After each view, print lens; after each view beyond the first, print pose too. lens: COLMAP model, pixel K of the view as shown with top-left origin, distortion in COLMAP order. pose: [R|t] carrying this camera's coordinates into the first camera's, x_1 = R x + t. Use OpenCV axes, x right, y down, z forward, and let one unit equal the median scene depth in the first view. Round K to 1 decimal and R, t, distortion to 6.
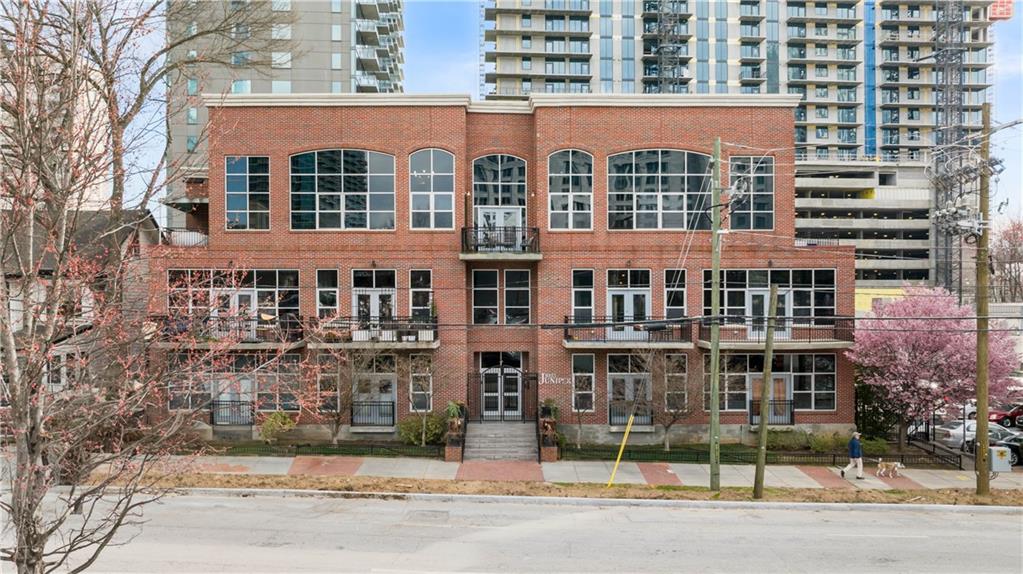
lens RADIAL K [[725.7, 0, 520.3], [0, 725.7, 320.8], [0, 0, 1]] dist [-0.019255, -0.002628]
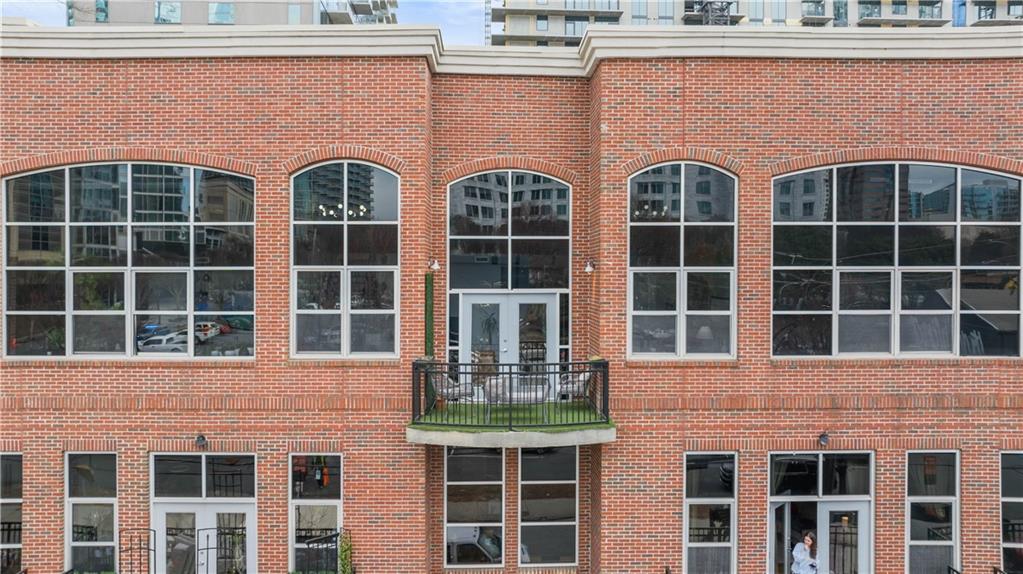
lens RADIAL K [[725.7, 0, 512.6], [0, 725.7, 283.5], [0, 0, 1]] dist [-0.019255, -0.002628]
pose [[0.999764, 0.004943, -0.021170, -0.017712], [-0.005193, 0.999917, -0.011763, -0.161497], [0.021110, 0.011871, 0.999707, 0.584974]]
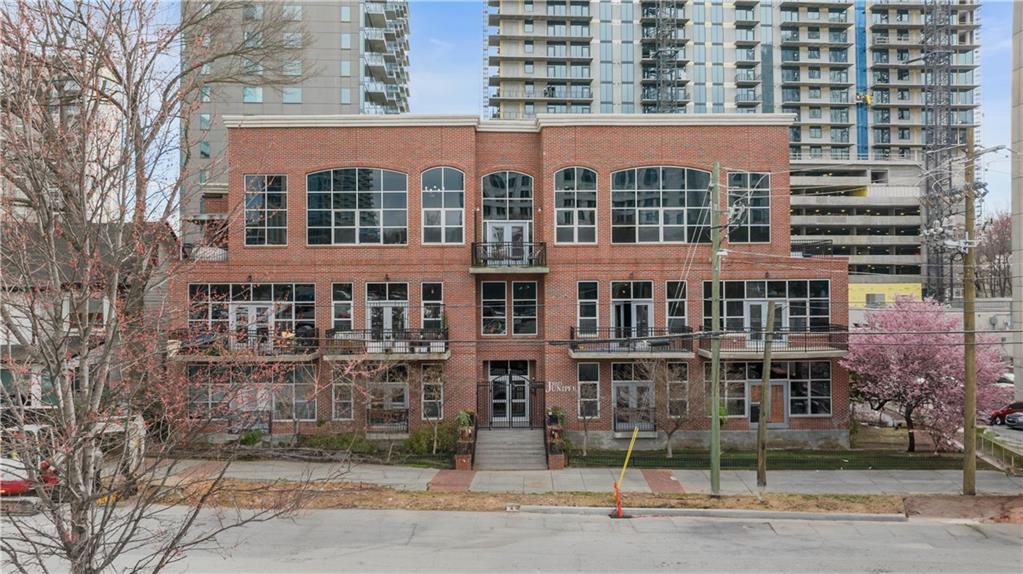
lens RADIAL K [[725.7, 0, 522.2], [0, 725.7, 277.6], [0, 0, 1]] dist [-0.019255, -0.002628]
pose [[0.999972, -0.003154, 0.006832, -0.014924], [0.003312, 0.999724, -0.023269, -0.052446], [-0.006757, 0.023291, 0.999706, -0.040978]]
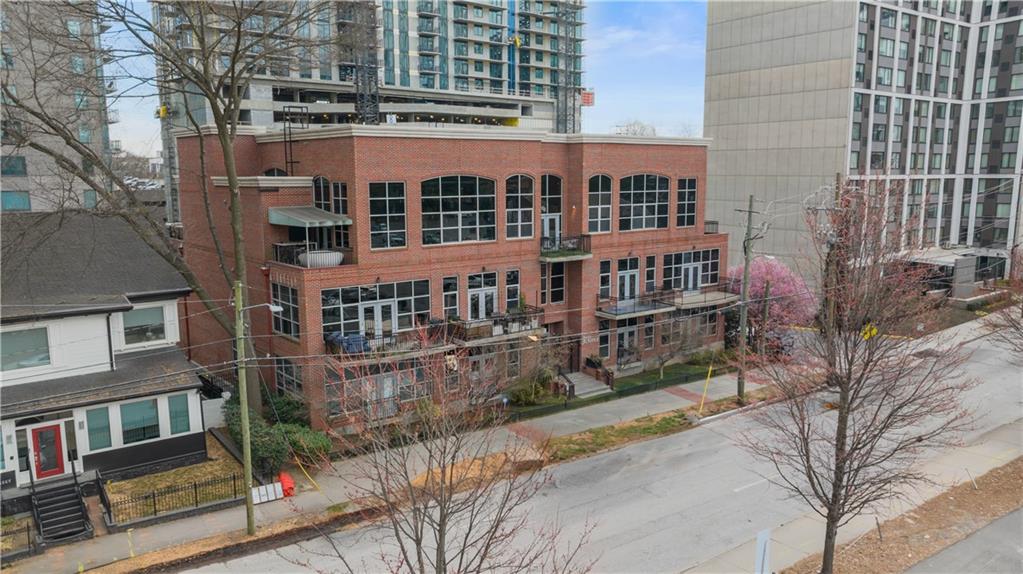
lens RADIAL K [[725.7, 0, 546.7], [0, 725.7, 271.4], [0, 0, 1]] dist [-0.019255, -0.002628]
pose [[0.797146, -0.078299, 0.598688, -0.841408], [0.006874, 0.992669, 0.120672, -0.219047], [-0.603748, -0.092078, 0.791840, -0.040259]]
